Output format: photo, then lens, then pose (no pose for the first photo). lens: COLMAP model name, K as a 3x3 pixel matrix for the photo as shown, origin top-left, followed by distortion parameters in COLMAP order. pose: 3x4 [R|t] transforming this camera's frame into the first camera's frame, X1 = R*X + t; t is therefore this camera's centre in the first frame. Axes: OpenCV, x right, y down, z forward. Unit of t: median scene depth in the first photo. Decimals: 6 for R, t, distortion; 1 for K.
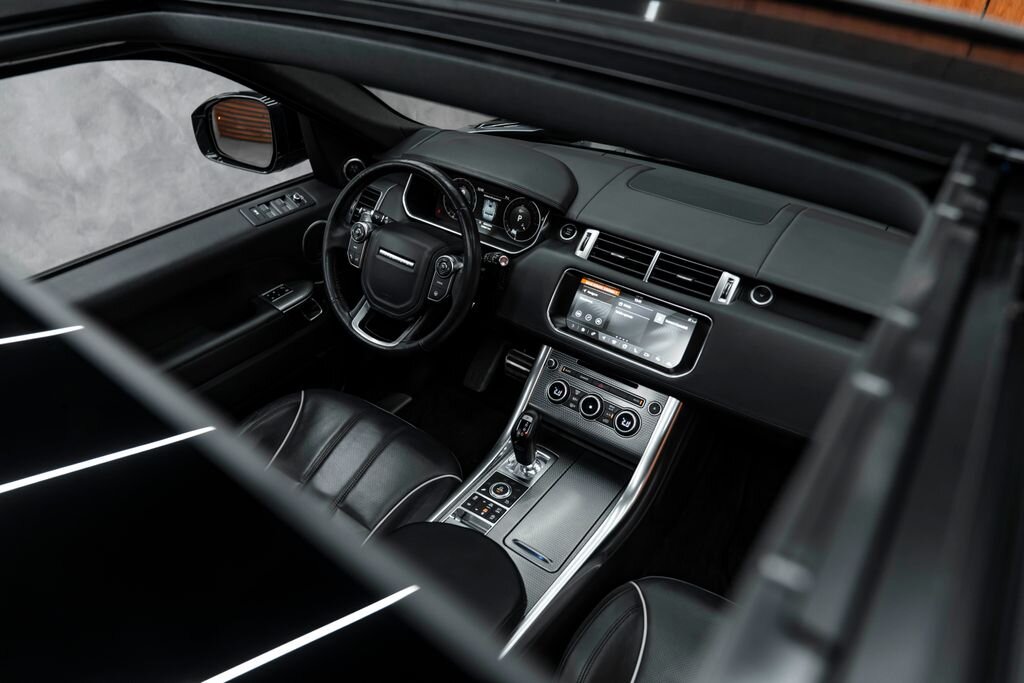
lens RADIAL K [[728.2, 0, 529.0], [0, 728.2, 351.8], [0, 0, 1]] dist [0.003019, -0.006575]
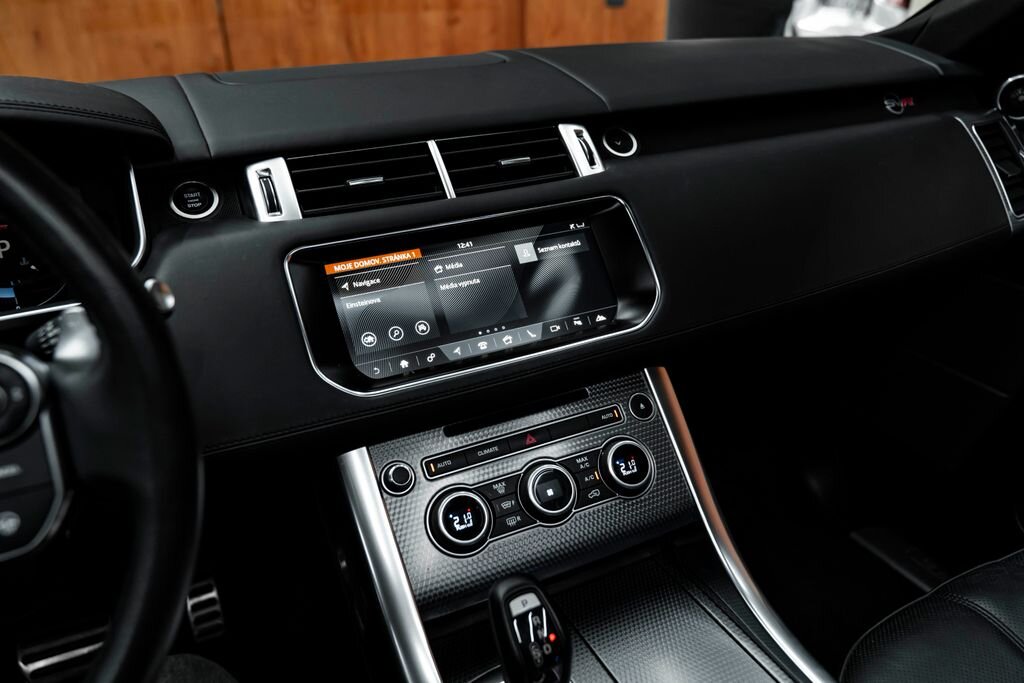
lens RADIAL K [[783.3, 0, 510.0], [0, 783.3, 341.3], [0, 0, 1]] dist [-0.009245, 0.017271]
pose [[0.483095, -0.413540, 0.771754, -0.211256], [0.548836, 0.829796, 0.101086, -0.048272], [-0.682201, 0.374732, 0.627836, 0.620306]]
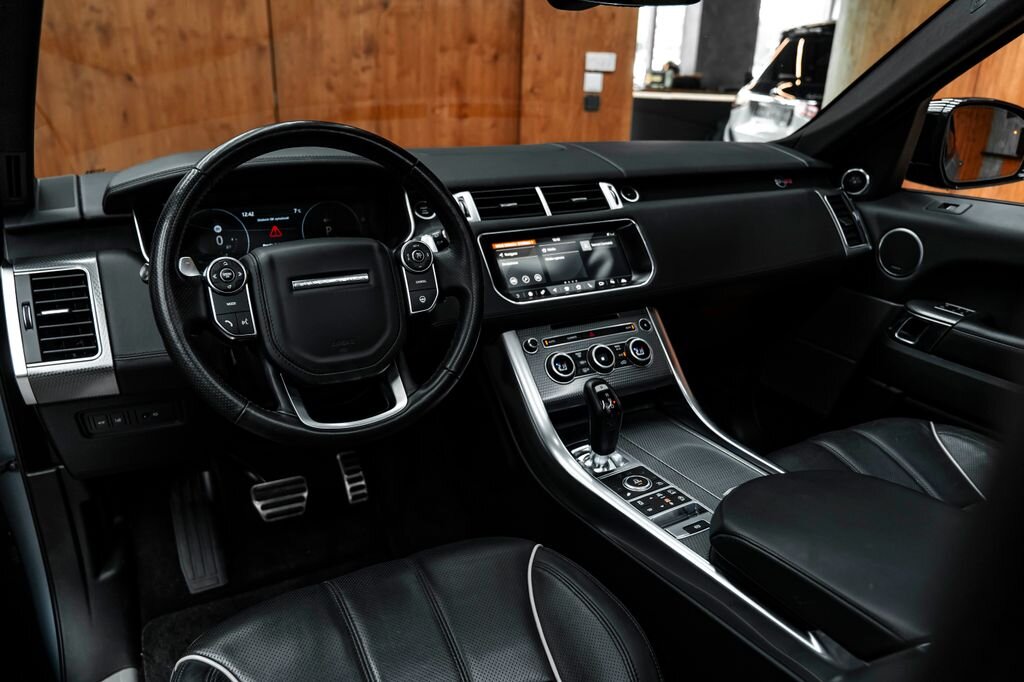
lens RADIAL K [[728.2, 0, 516.4], [0, 728.2, 345.0], [0, 0, 1]] dist [0.003019, -0.006575]
pose [[0.442862, -0.335430, 0.831481, -0.577100], [0.527453, 0.847397, 0.060919, -0.036510], [-0.725028, 0.411589, 0.552203, 0.533602]]
